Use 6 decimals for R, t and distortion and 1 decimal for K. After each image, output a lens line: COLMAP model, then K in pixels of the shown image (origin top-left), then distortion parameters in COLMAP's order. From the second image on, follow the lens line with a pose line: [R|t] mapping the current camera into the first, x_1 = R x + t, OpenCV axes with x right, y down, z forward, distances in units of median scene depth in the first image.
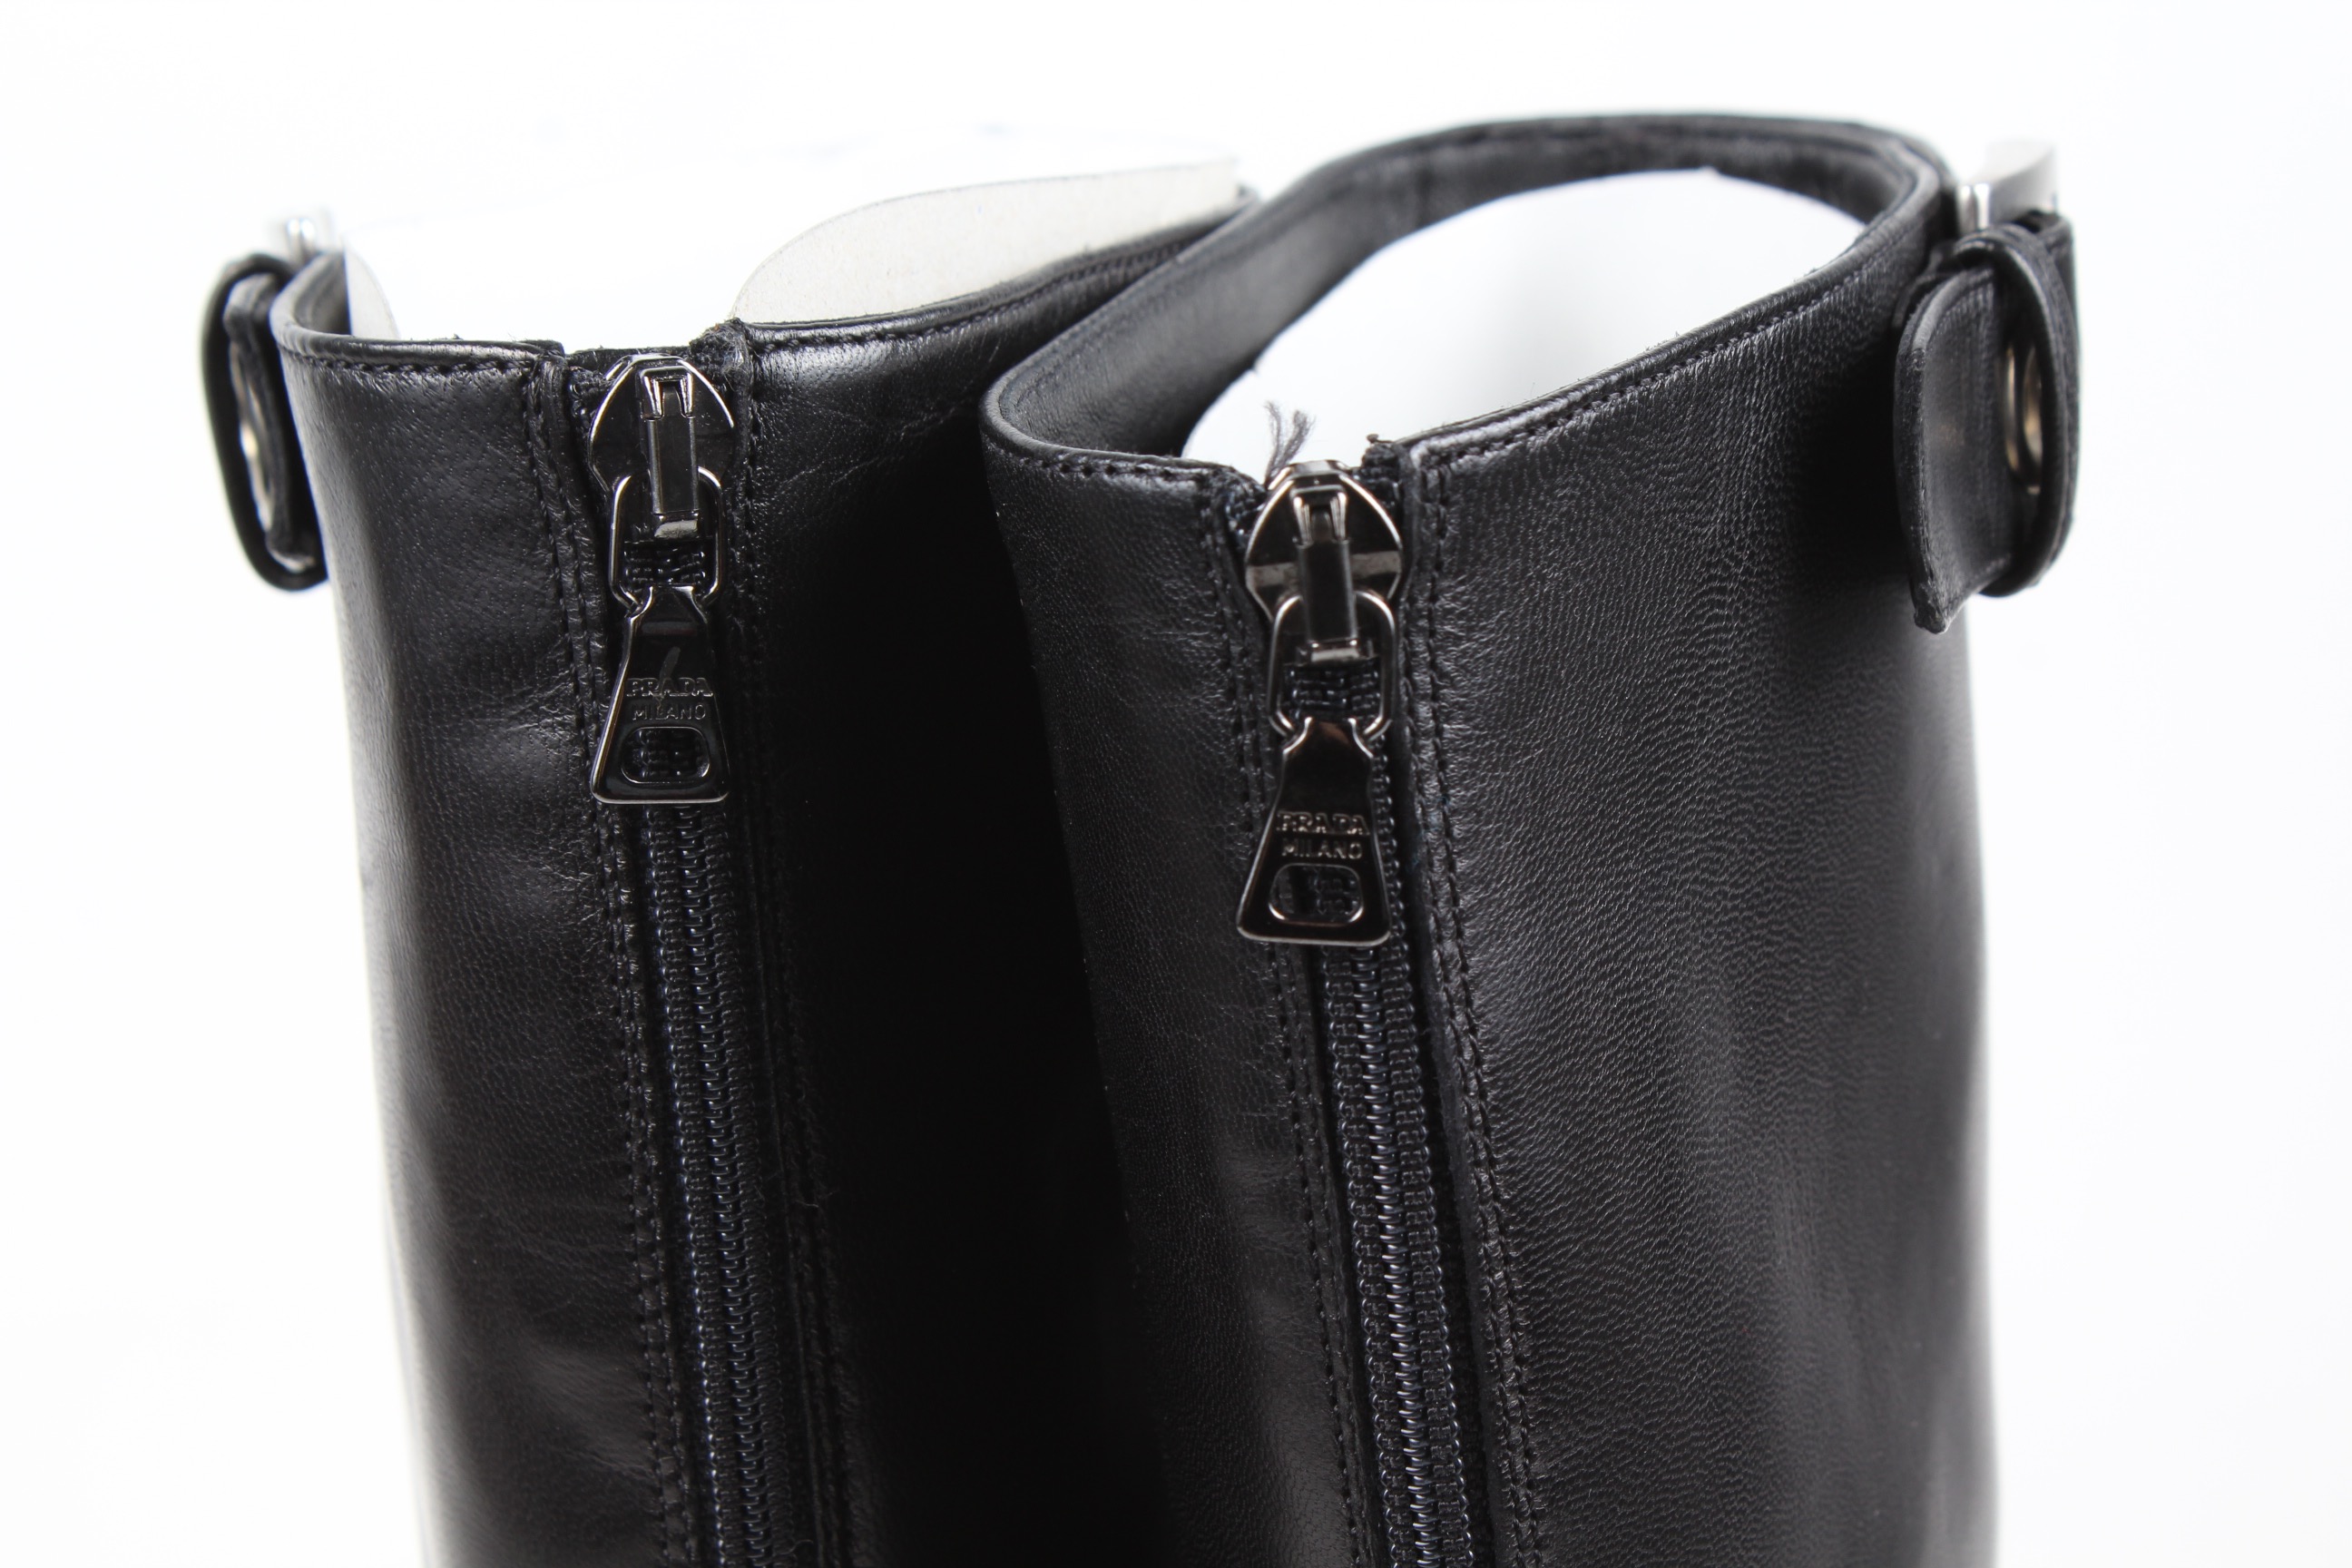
lens RADIAL K [[5087.2, 0, 1176.0], [0, 5087.2, 784.0], [0, 0, 1]] dist [0.048749, 0.044854]
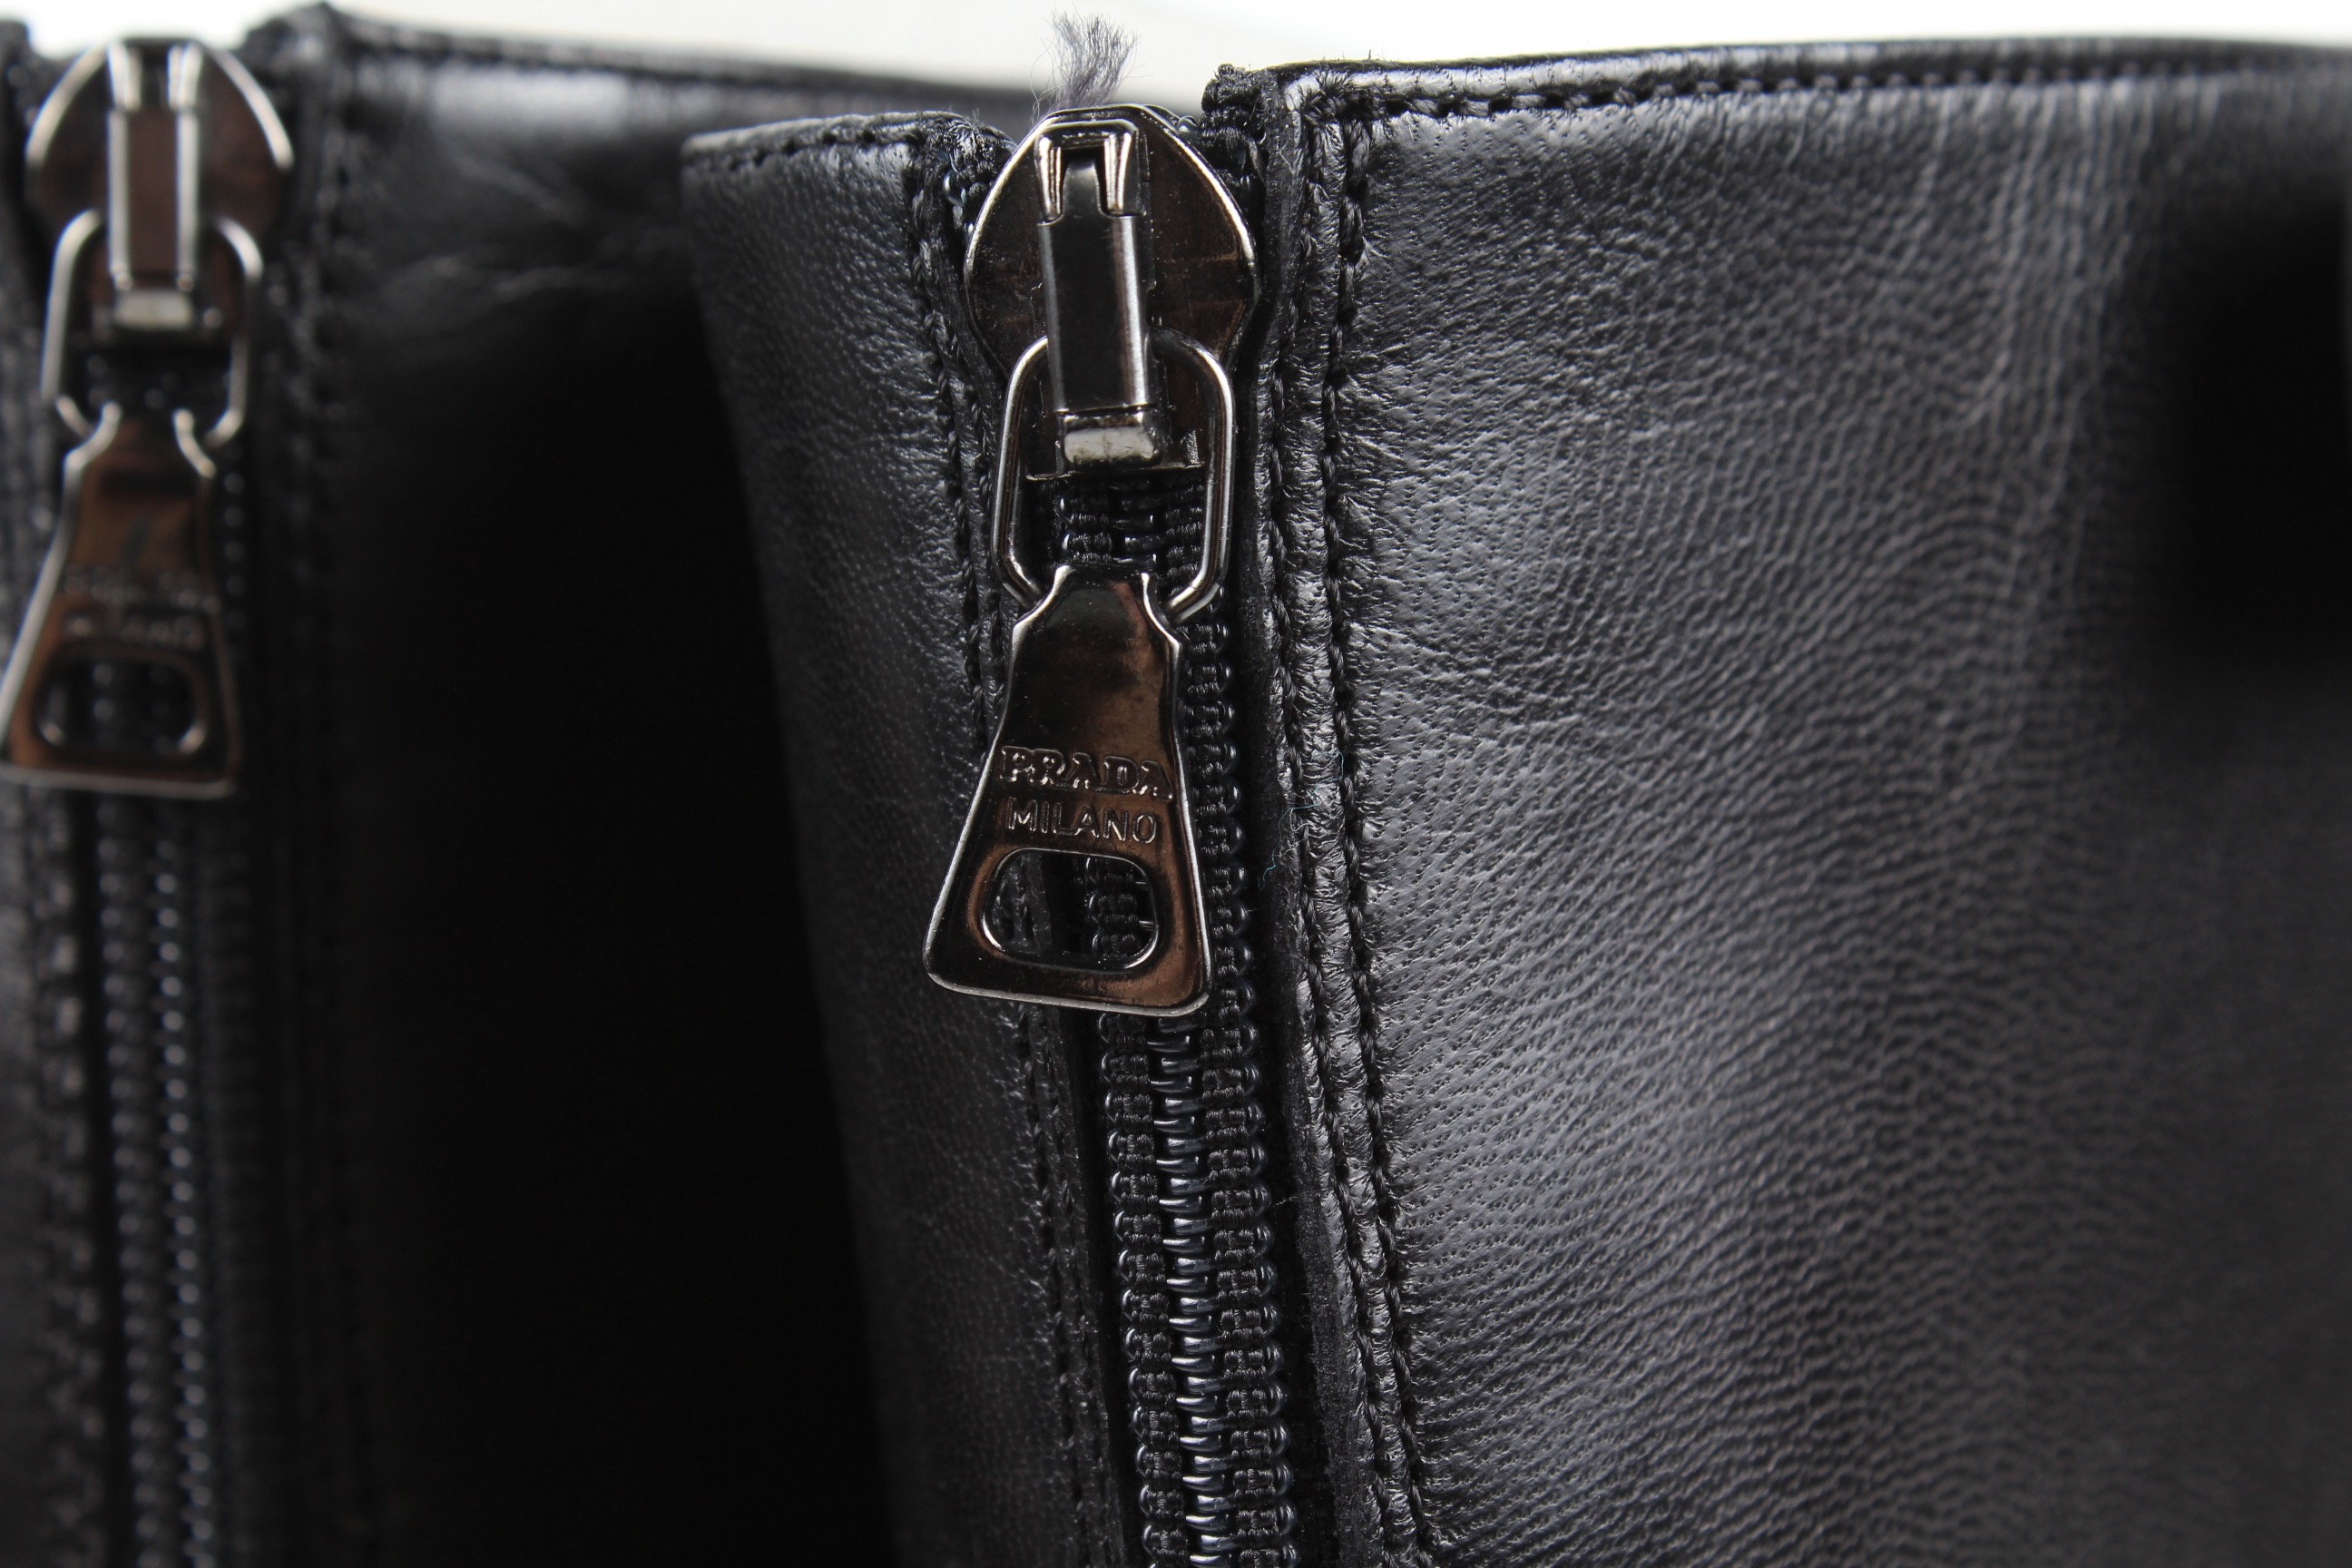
lens RADIAL K [[5087.2, 0, 1176.0], [0, 5087.2, 784.0], [0, 0, 1]] dist [0.048749, 0.044854]
pose [[0.977218, 0.042301, -0.207980, 0.145612], [-0.076099, 0.984615, -0.157296, 0.089859], [0.198127, 0.169540, 0.965403, 0.480659]]
